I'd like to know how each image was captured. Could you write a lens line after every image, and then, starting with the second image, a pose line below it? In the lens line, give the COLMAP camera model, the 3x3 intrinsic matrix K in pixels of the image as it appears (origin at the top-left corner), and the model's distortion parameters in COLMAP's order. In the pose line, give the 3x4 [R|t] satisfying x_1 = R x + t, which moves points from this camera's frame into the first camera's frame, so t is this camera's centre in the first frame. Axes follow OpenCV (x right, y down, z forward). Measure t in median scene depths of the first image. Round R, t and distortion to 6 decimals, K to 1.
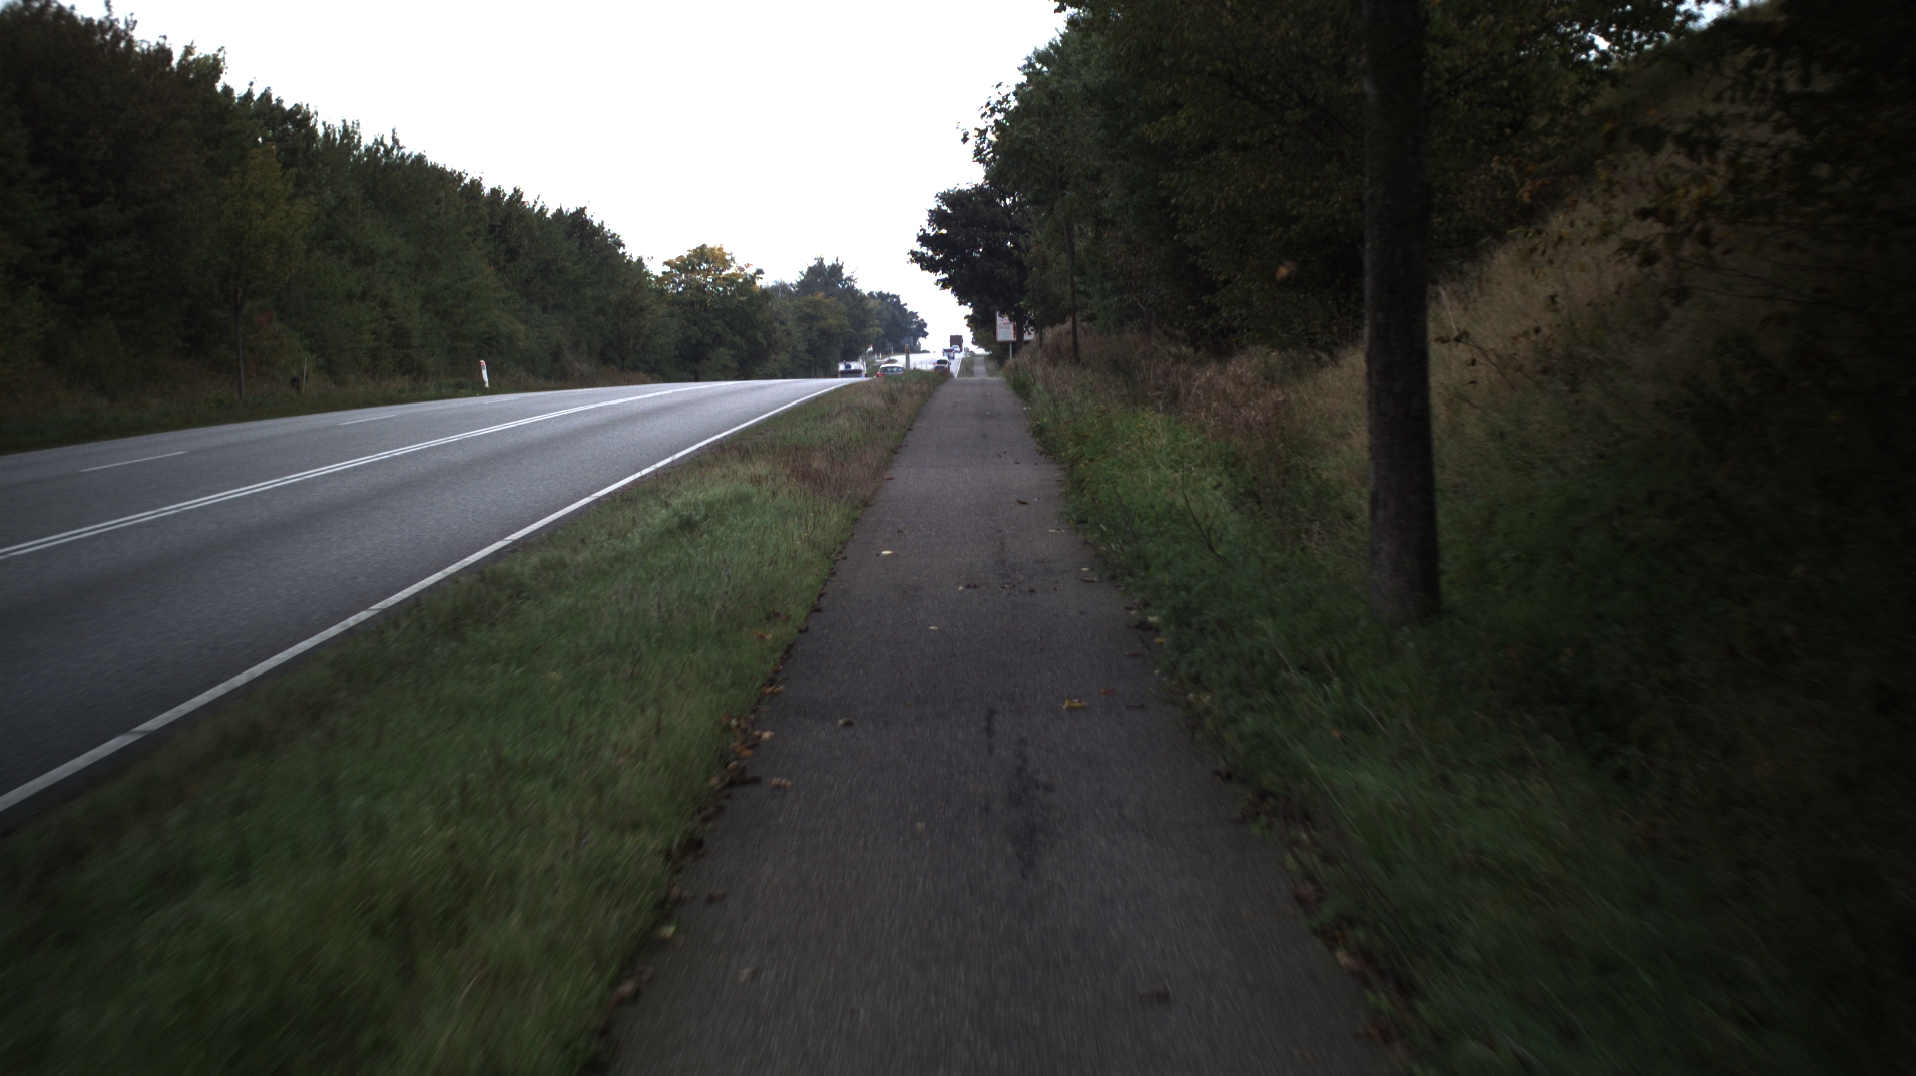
lens RADIAL K [[9272.2, 0, 945.0], [0, 9272.2, 544.8], [0, 0, 1]] dist [-1.725777, 0.000000]
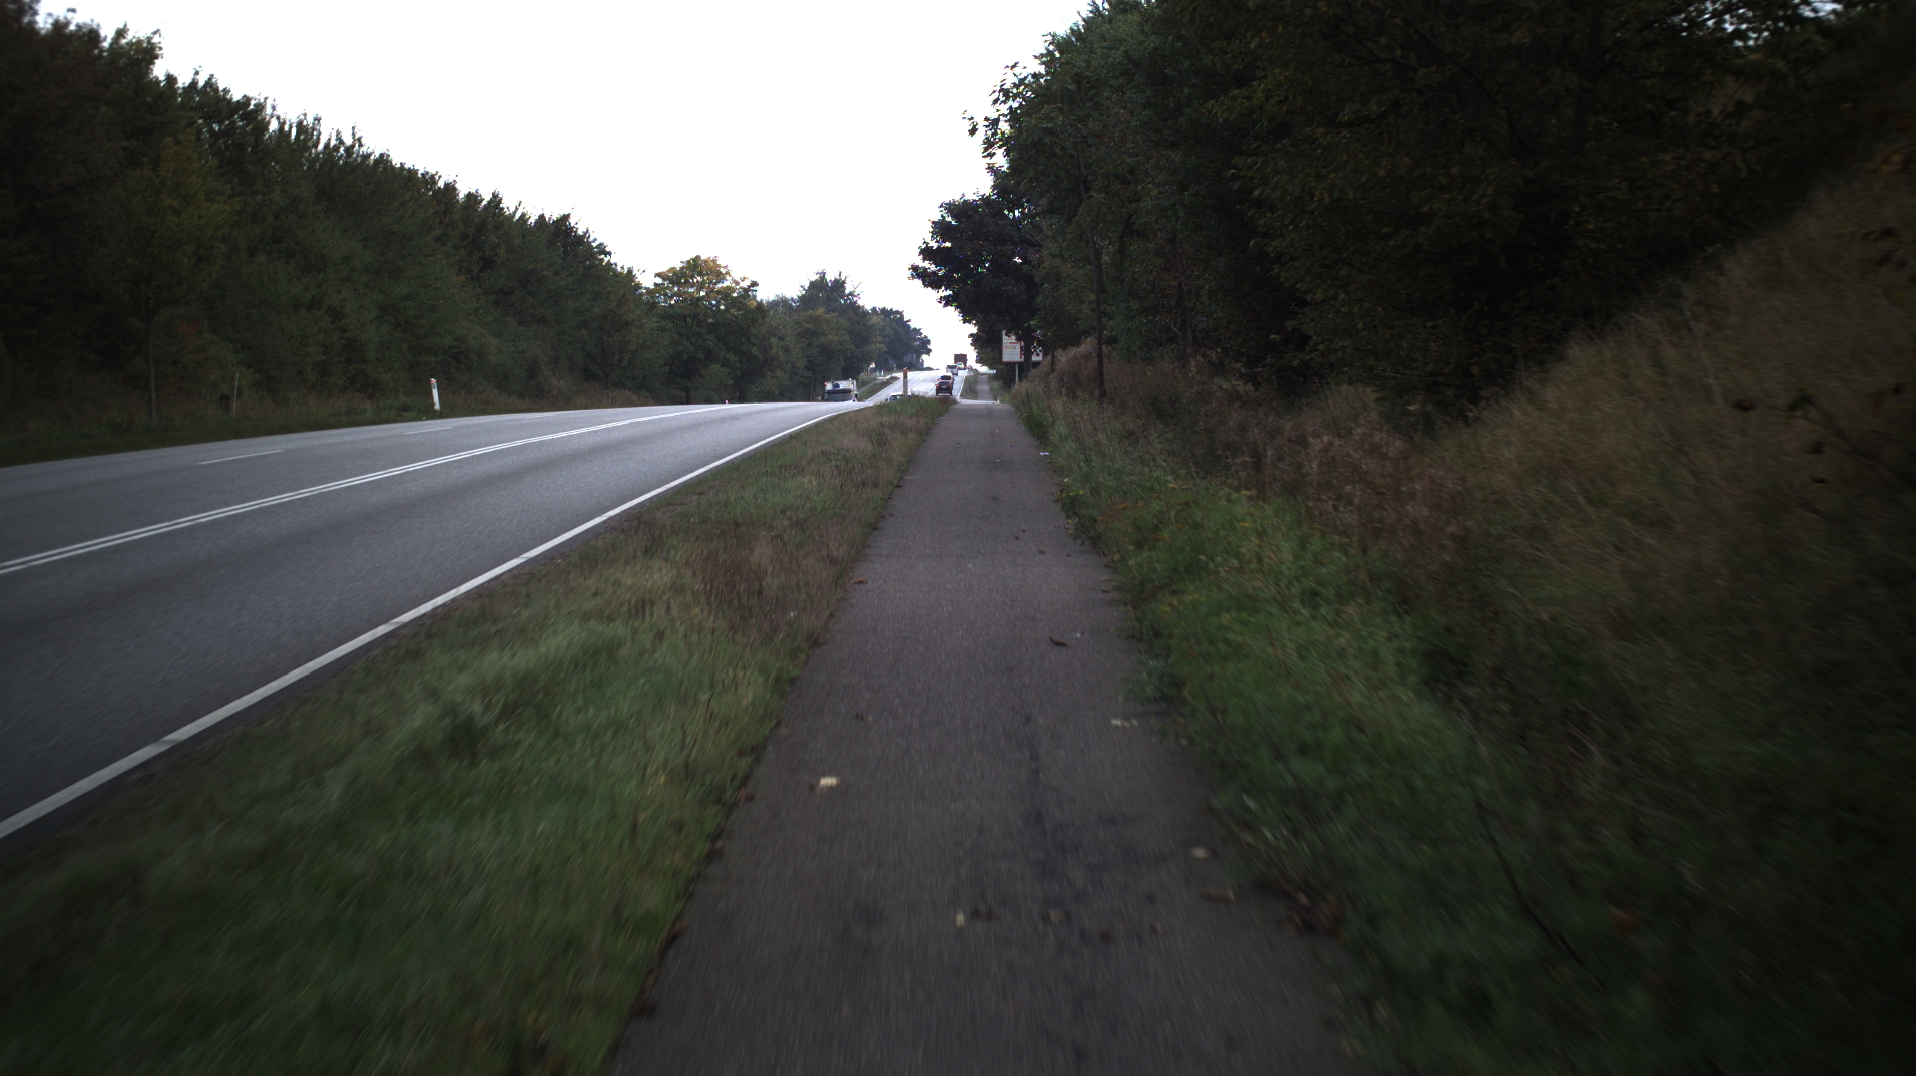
lens RADIAL K [[9272.2, 0, 962.4], [0, 9272.2, 553.9], [0, 0, 1]] dist [-1.725777, 0.000000]
pose [[0.999903, 0.013846, 0.001791, 0.000113], [-0.013844, 0.999904, -0.000849, -0.002403], [-0.001802, 0.000824, 0.999998, 0.085211]]
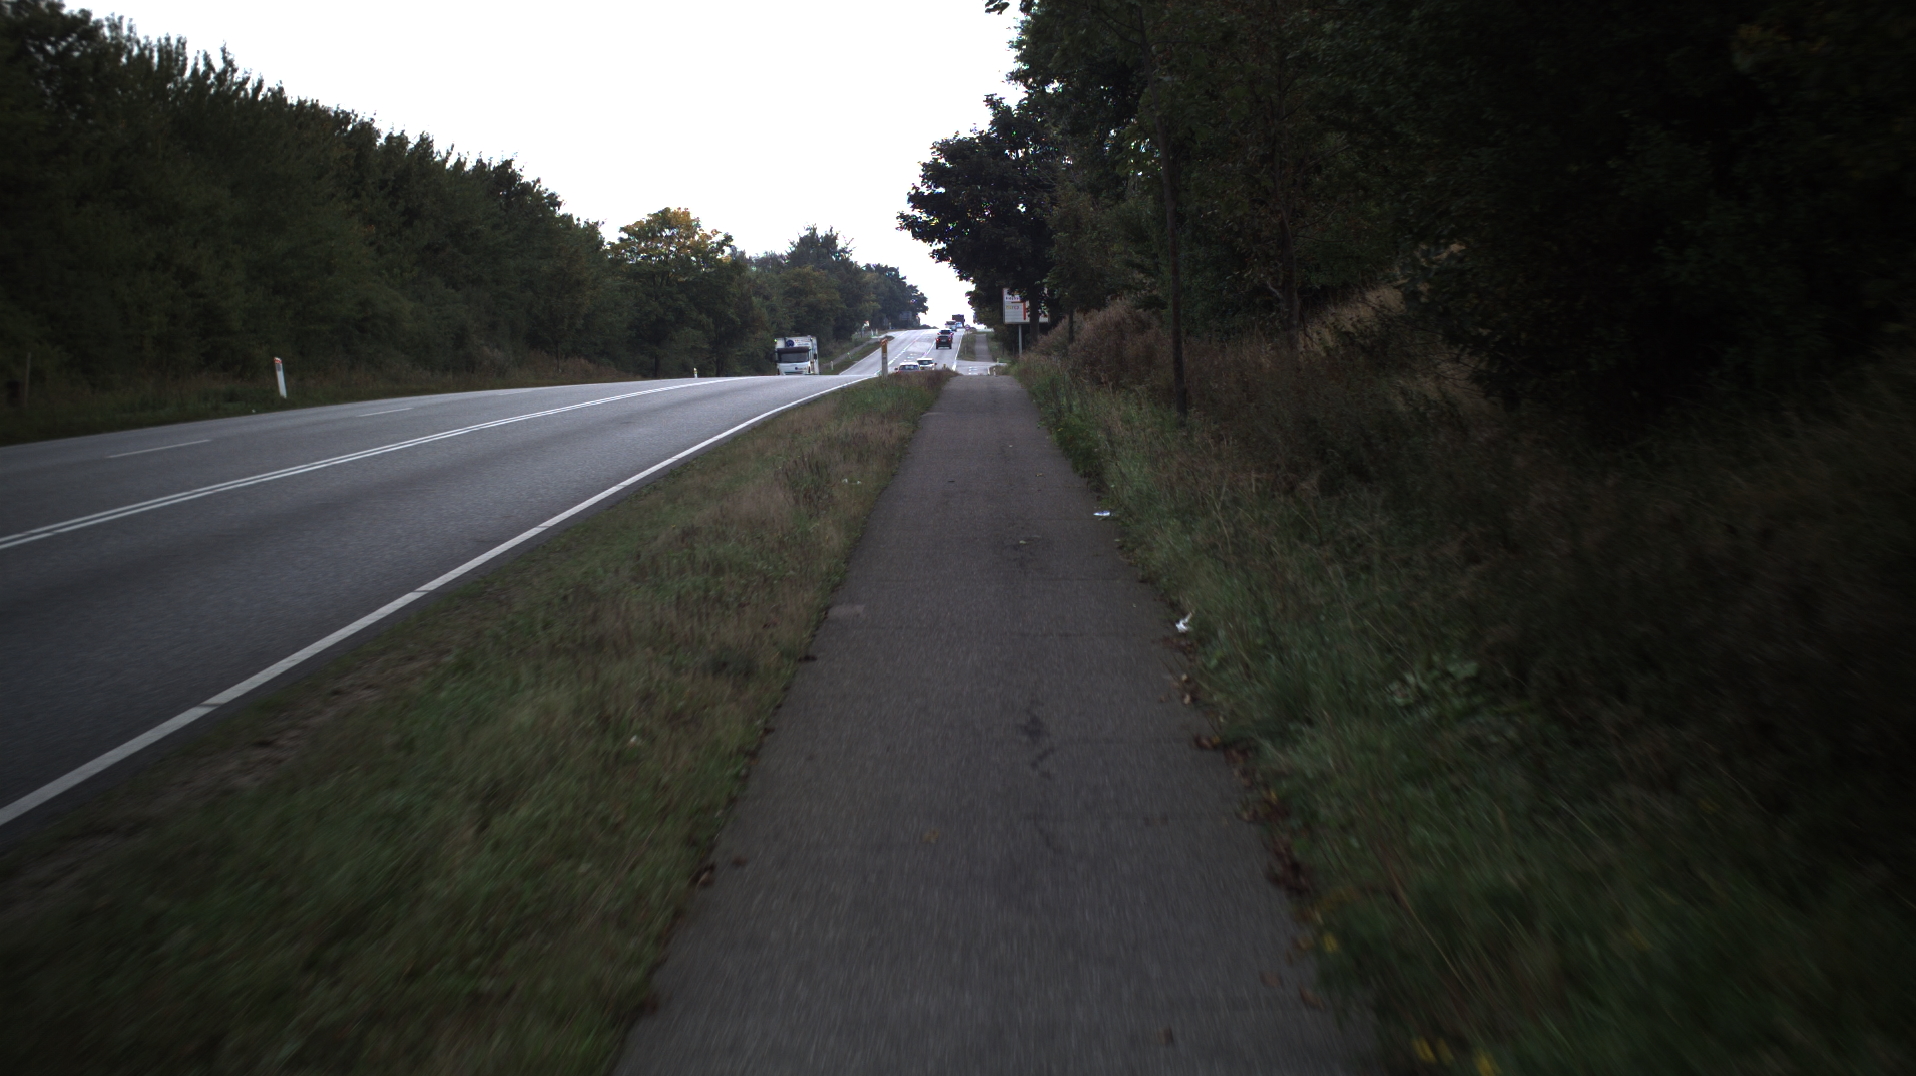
lens RADIAL K [[9272.2, 0, 963.2], [0, 9272.2, 527.2], [0, 0, 1]] dist [-1.725777, 0.000000]
pose [[0.999970, 0.007432, 0.002048, 0.000471], [-0.007434, 0.999972, 0.000949, -0.006890], [-0.002041, -0.000964, 0.999997, 0.256071]]
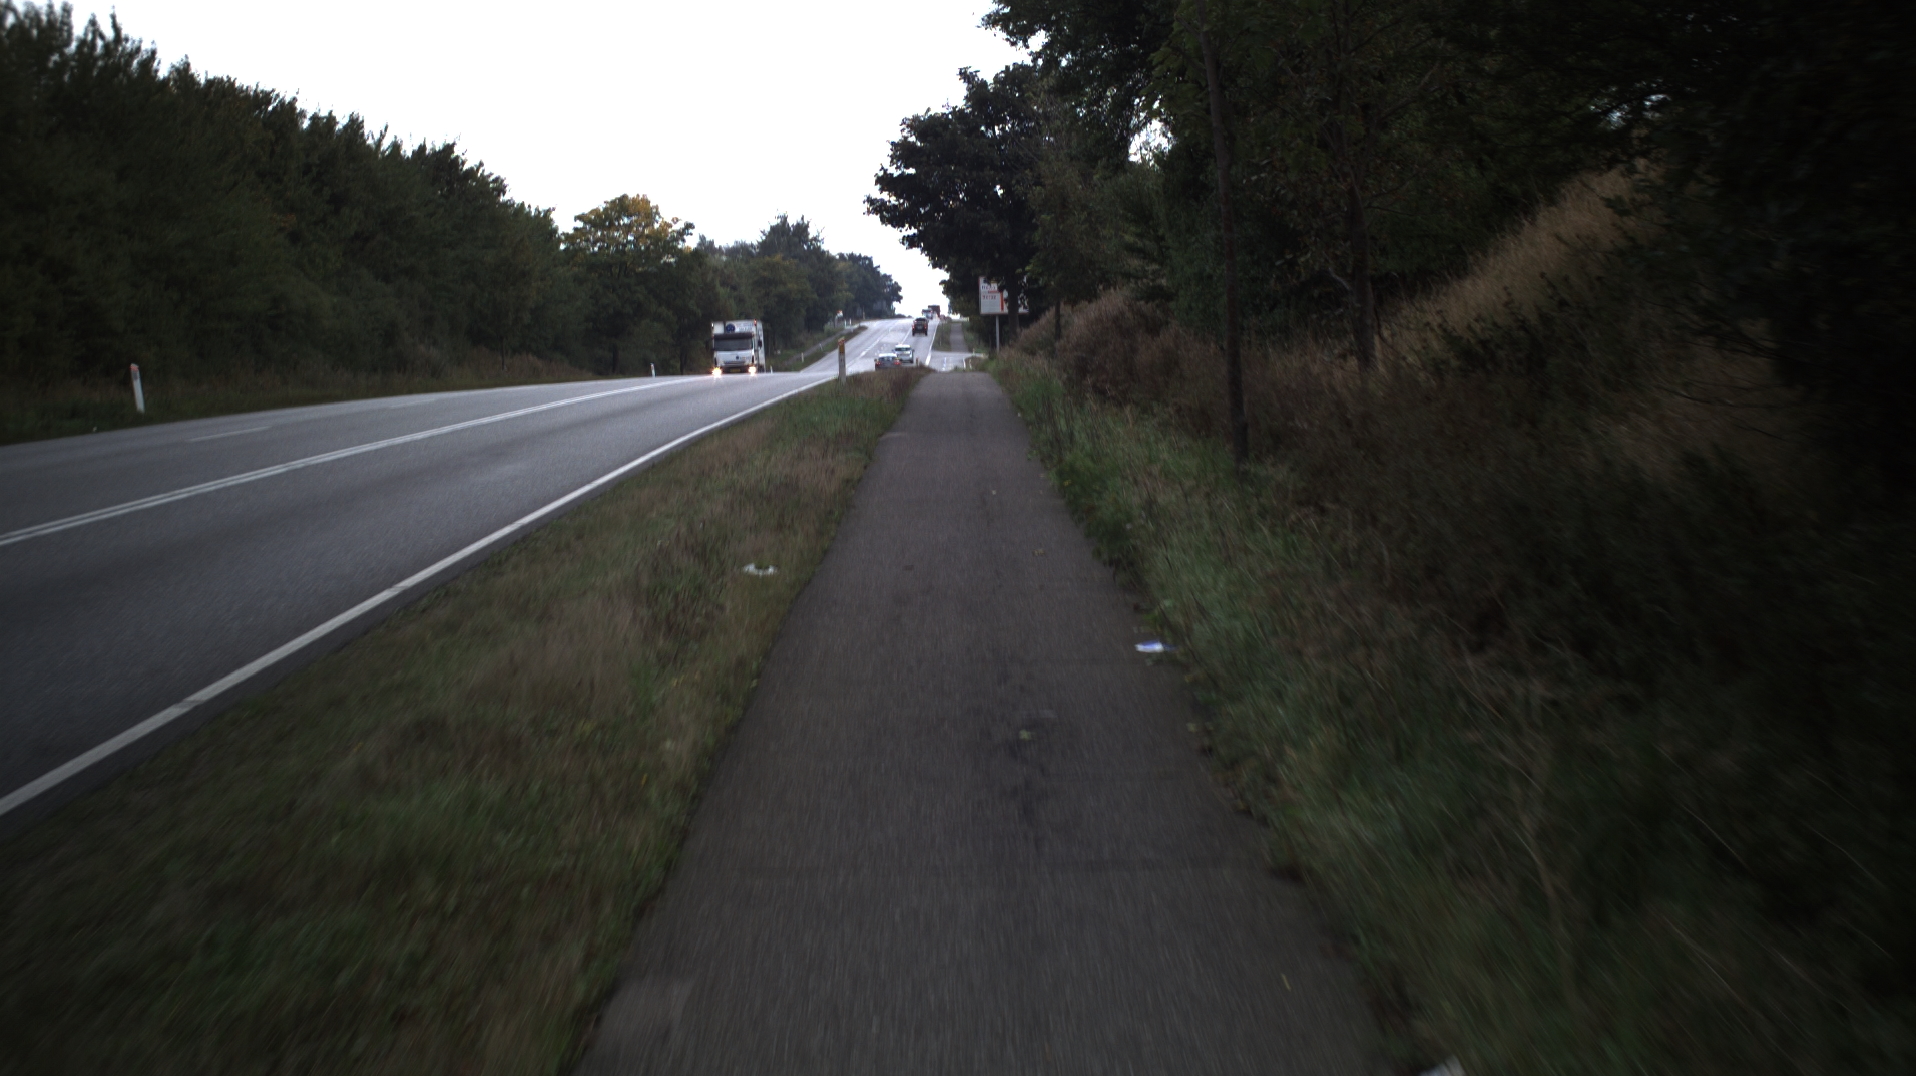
lens RADIAL K [[9283.9, 0, 960.4], [0, 9283.9, 527.2], [0, 0, 1]] dist [-1.584946, 0.000000]
pose [[0.999990, 0.001080, 0.004258, 0.000883], [-0.001089, 0.999997, 0.002144, -0.009048], [-0.004256, -0.002149, 0.999989, 0.340364]]
